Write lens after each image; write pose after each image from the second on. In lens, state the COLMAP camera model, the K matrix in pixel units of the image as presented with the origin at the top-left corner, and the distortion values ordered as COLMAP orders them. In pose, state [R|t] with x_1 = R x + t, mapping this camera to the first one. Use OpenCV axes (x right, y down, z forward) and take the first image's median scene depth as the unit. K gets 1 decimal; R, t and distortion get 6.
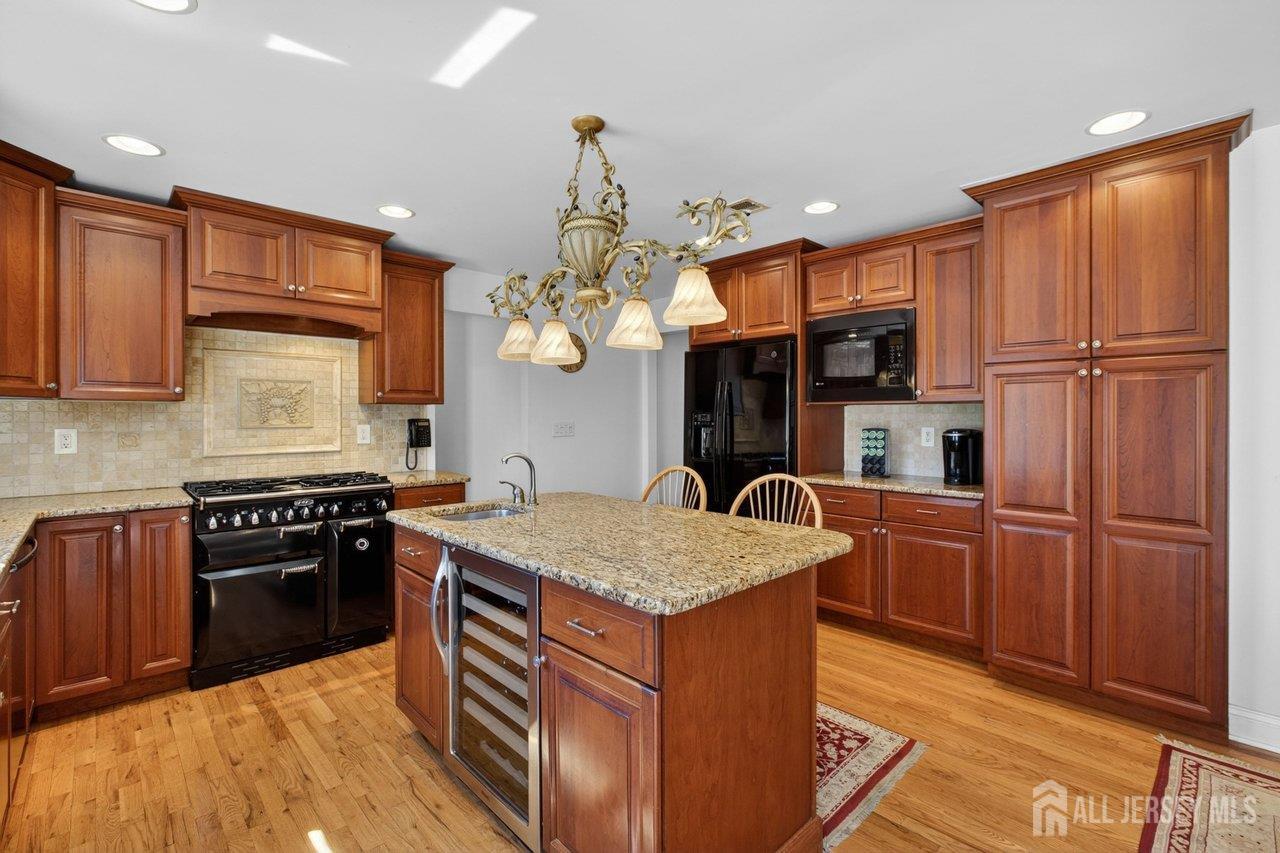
lens RADIAL K [[574.6, 0, 645.5], [0, 574.6, 419.4], [0, 0, 1]] dist [-0.001602, -0.000326]
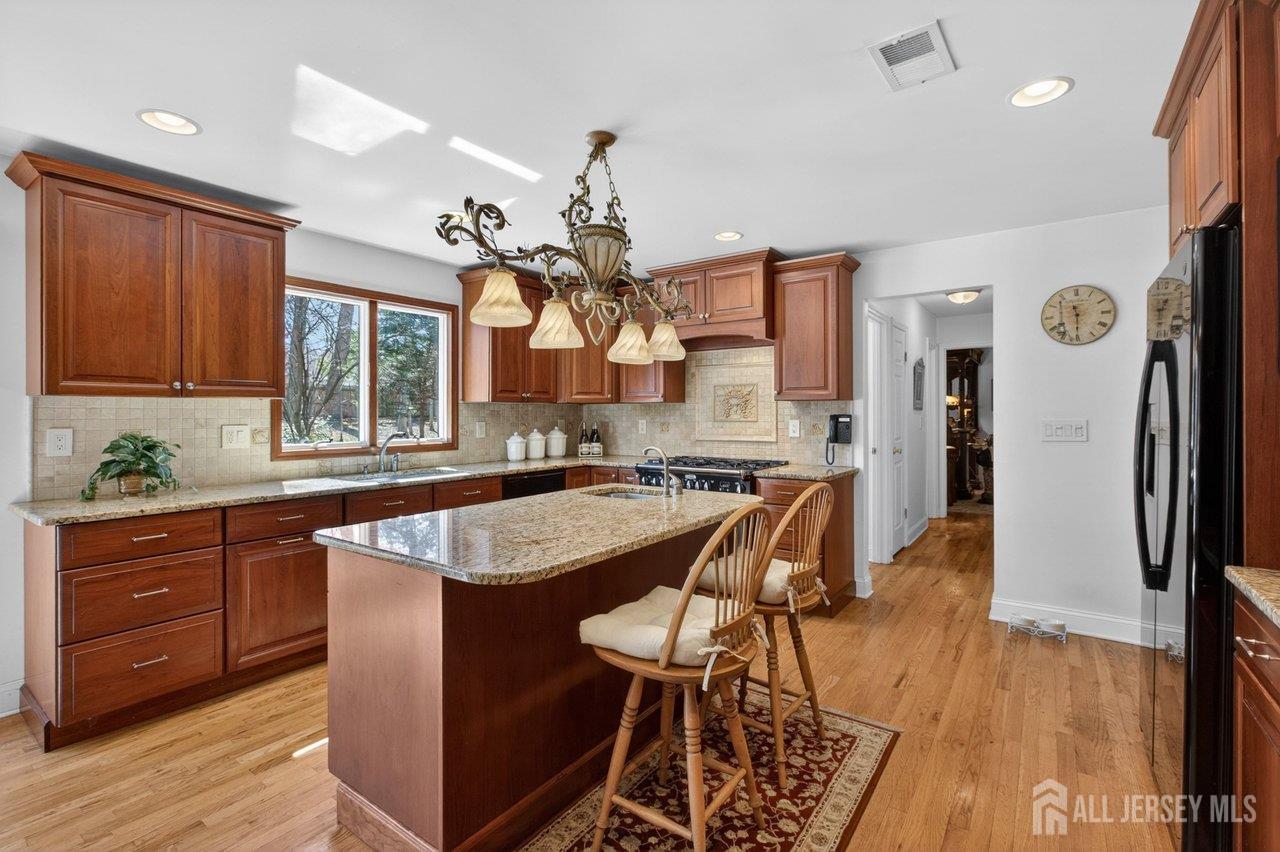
lens RADIAL K [[574.6, 0, 645.5], [0, 574.6, 418.9], [0, 0, 1]] dist [-0.001602, -0.000326]
pose [[0.197222, 0.011599, -0.980290, 0.623097], [-0.003694, 0.999932, 0.011088, -0.004305], [0.980352, 0.001435, 0.197251, 0.562251]]
